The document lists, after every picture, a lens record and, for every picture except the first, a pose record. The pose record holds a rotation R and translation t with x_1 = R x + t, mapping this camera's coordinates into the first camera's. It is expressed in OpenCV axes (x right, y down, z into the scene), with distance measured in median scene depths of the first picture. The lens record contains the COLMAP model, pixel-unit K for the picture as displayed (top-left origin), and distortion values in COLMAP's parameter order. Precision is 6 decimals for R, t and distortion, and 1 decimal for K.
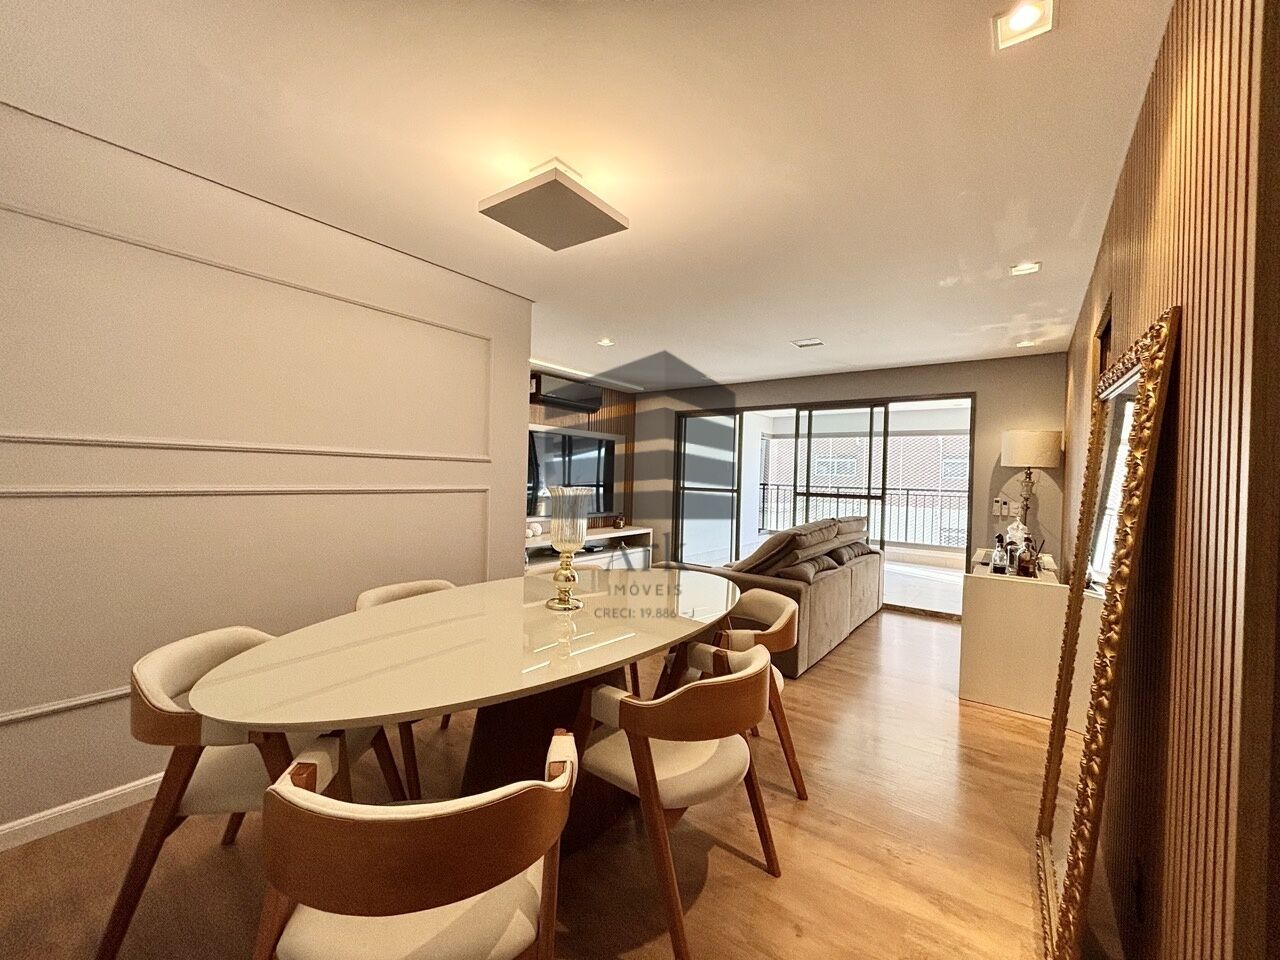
lens RADIAL K [[512.7, 0, 639.8], [0, 512.7, 479.2], [0, 0, 1]] dist [0.013151, 0.000001]
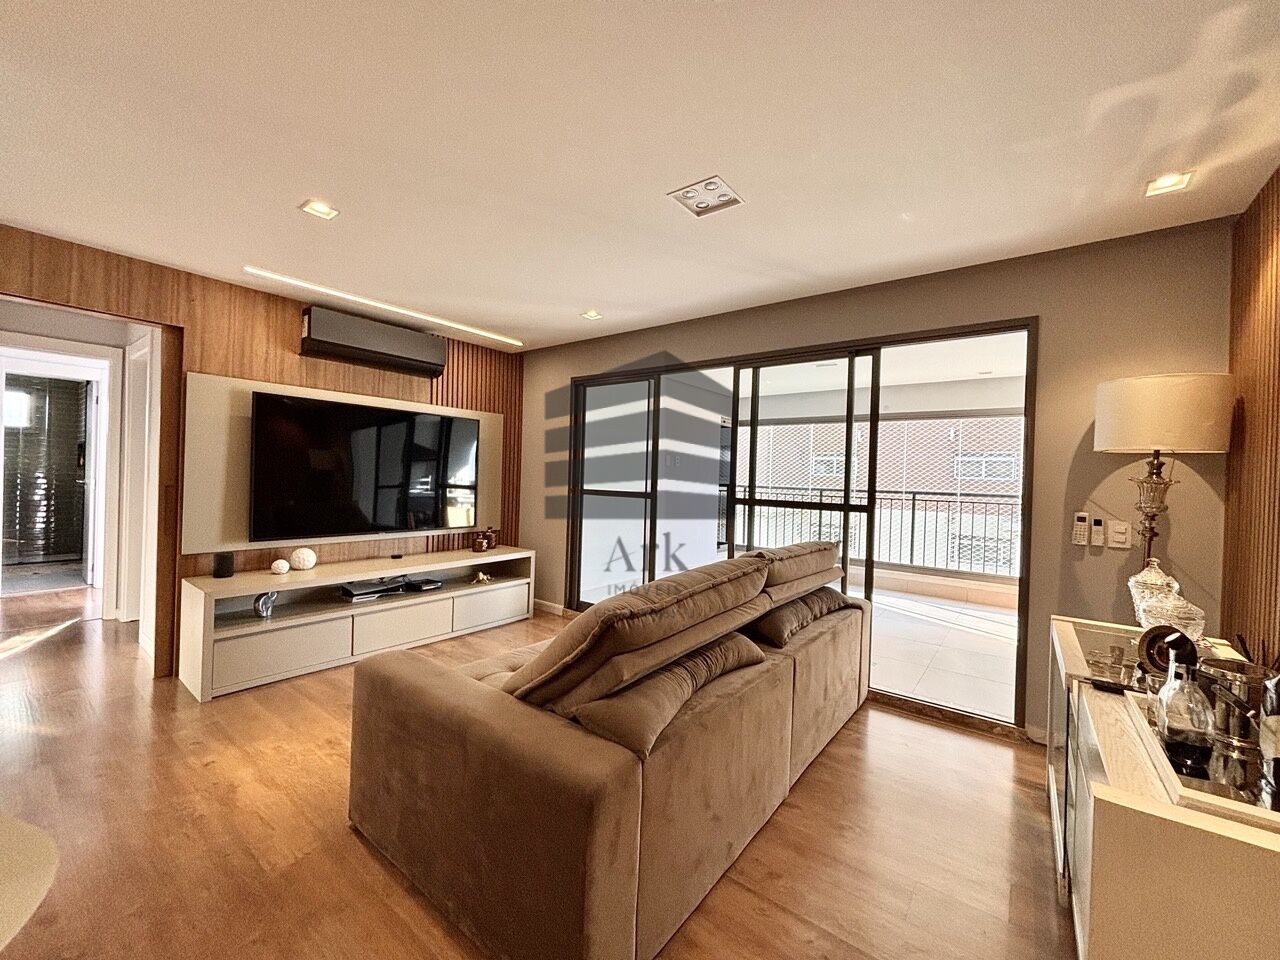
lens RADIAL K [[512.7, 0, 639.7], [0, 512.7, 480.1], [0, 0, 1]] dist [0.013151, 0.000001]
pose [[0.999931, 0.000438, -0.011722, 0.215406], [-0.000440, 1.000000, -0.000107, 0.003120], [0.011722, 0.000112, 0.999931, 0.407111]]
